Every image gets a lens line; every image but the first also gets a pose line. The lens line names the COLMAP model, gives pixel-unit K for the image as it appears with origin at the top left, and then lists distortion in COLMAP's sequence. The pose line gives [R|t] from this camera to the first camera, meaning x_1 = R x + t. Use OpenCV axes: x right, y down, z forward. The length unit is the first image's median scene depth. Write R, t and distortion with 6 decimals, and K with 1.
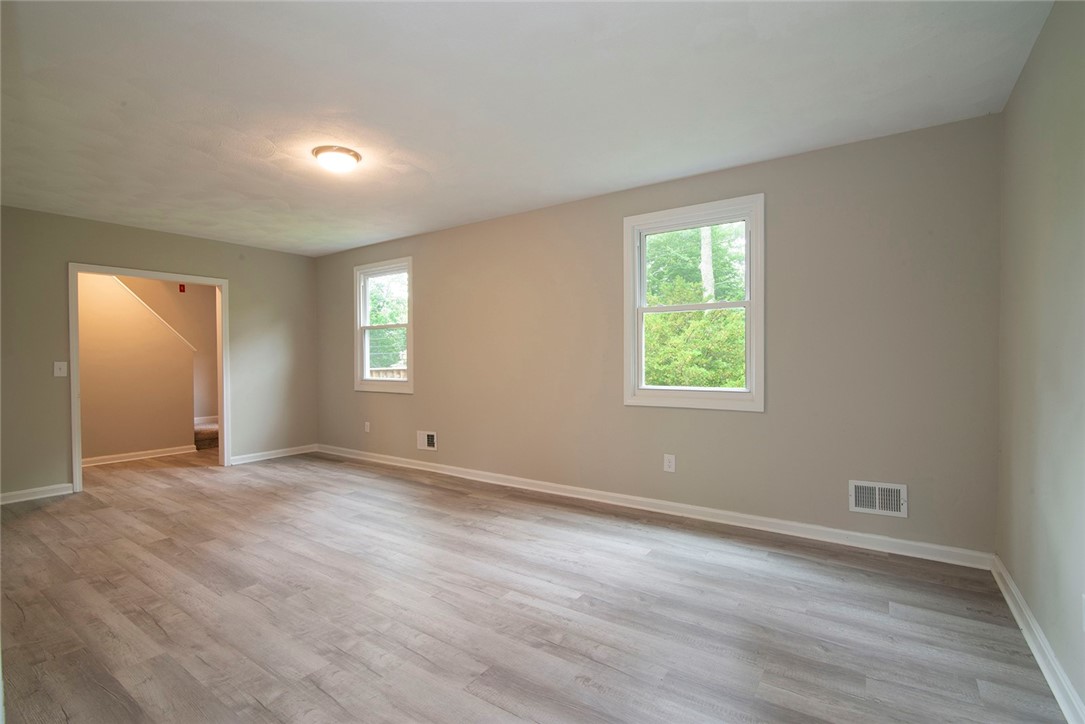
lens RADIAL K [[494.1, 0, 542.5], [0, 494.1, 362.0], [0, 0, 1]] dist [-0.019300, 0.000535]
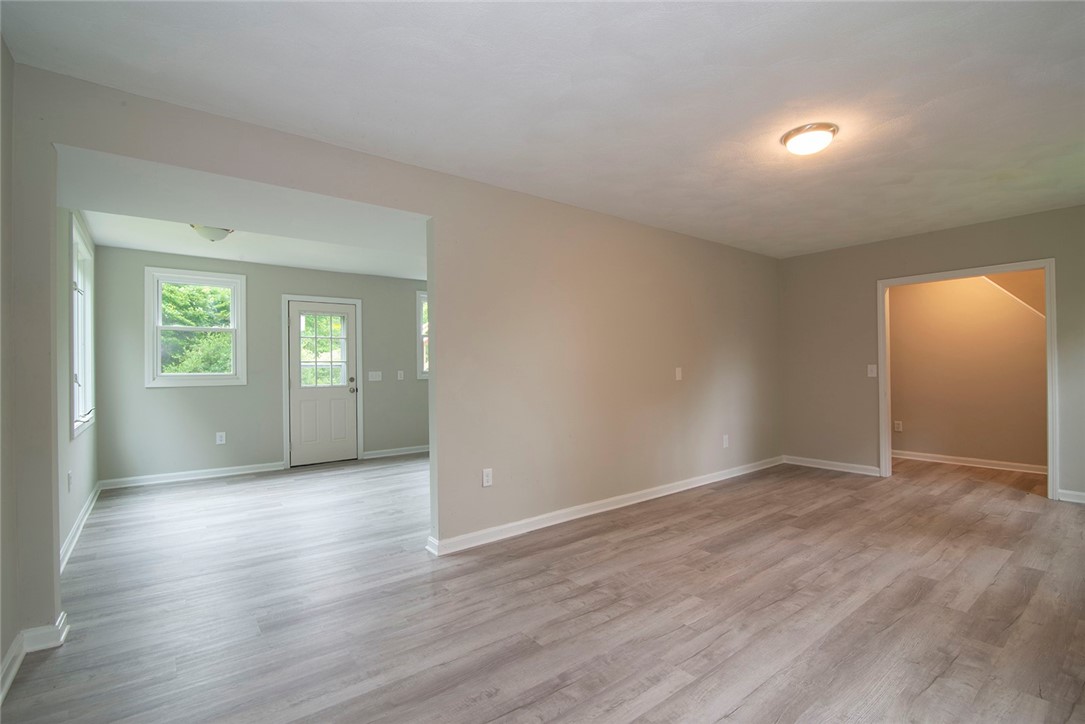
lens RADIAL K [[494.1, 0, 542.5], [0, 494.1, 362.0], [0, 0, 1]] dist [-0.019300, 0.000535]
pose [[-0.289911, 0.000265, -0.957054, 0.595886], [0.004326, 0.999990, -0.001034, -0.014649], [0.957044, -0.004440, -0.289909, 0.821989]]
